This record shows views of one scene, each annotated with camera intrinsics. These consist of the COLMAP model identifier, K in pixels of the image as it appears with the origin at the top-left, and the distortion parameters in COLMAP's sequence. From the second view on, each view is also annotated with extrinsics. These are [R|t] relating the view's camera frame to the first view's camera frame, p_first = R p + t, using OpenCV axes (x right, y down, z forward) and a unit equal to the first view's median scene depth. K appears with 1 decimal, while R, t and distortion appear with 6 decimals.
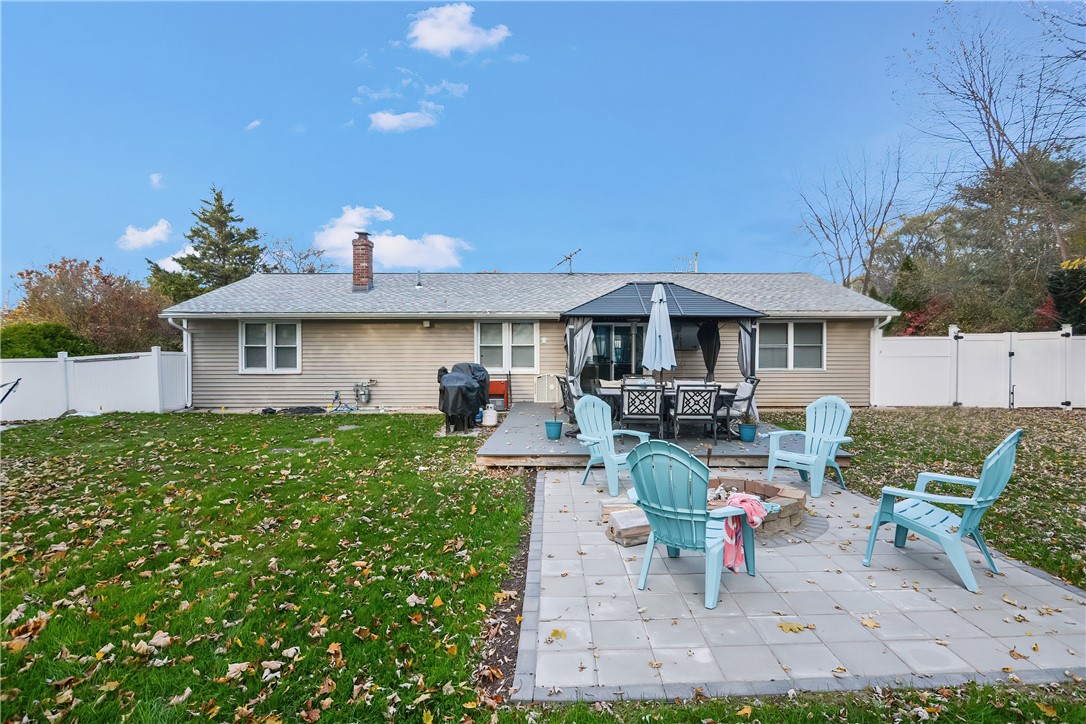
lens RADIAL K [[498.8, 0, 556.7], [0, 498.8, 354.8], [0, 0, 1]] dist [-0.003603, -0.001099]
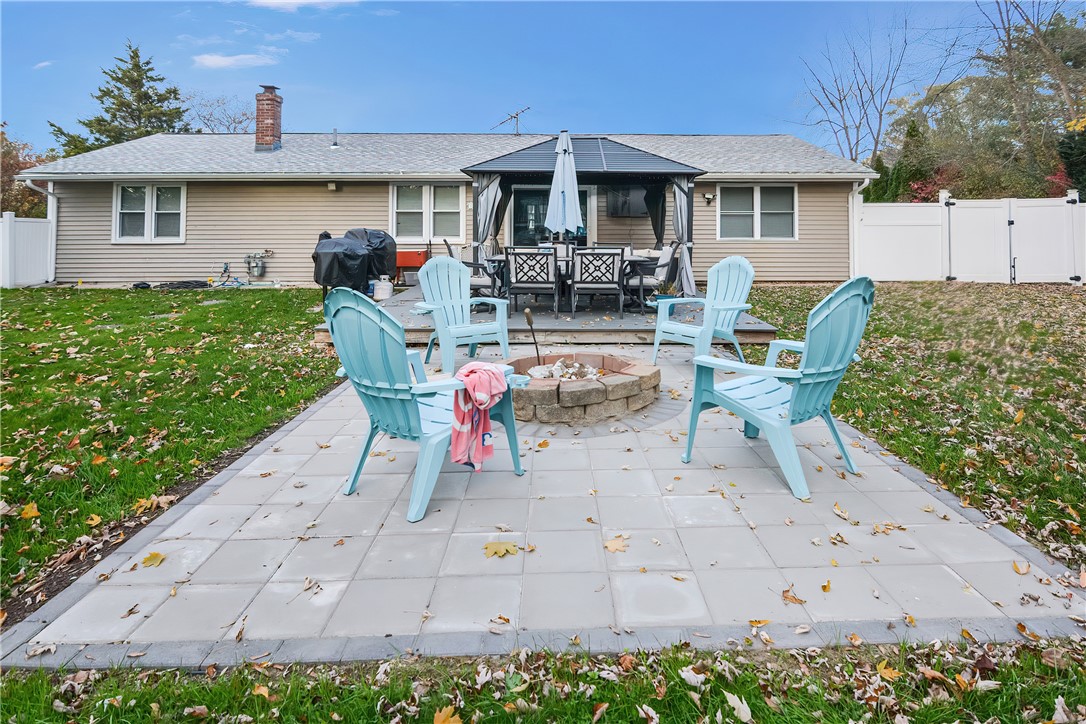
lens RADIAL K [[542.6, 0, 544.9], [0, 542.6, 213.2], [0, 0, 1]] dist [-0.002156, -0.000336]
pose [[0.999981, -0.003200, 0.005176, 0.115949], [0.003381, 0.999366, -0.035457, 0.021416], [-0.005059, 0.035473, 0.999358, 0.046901]]
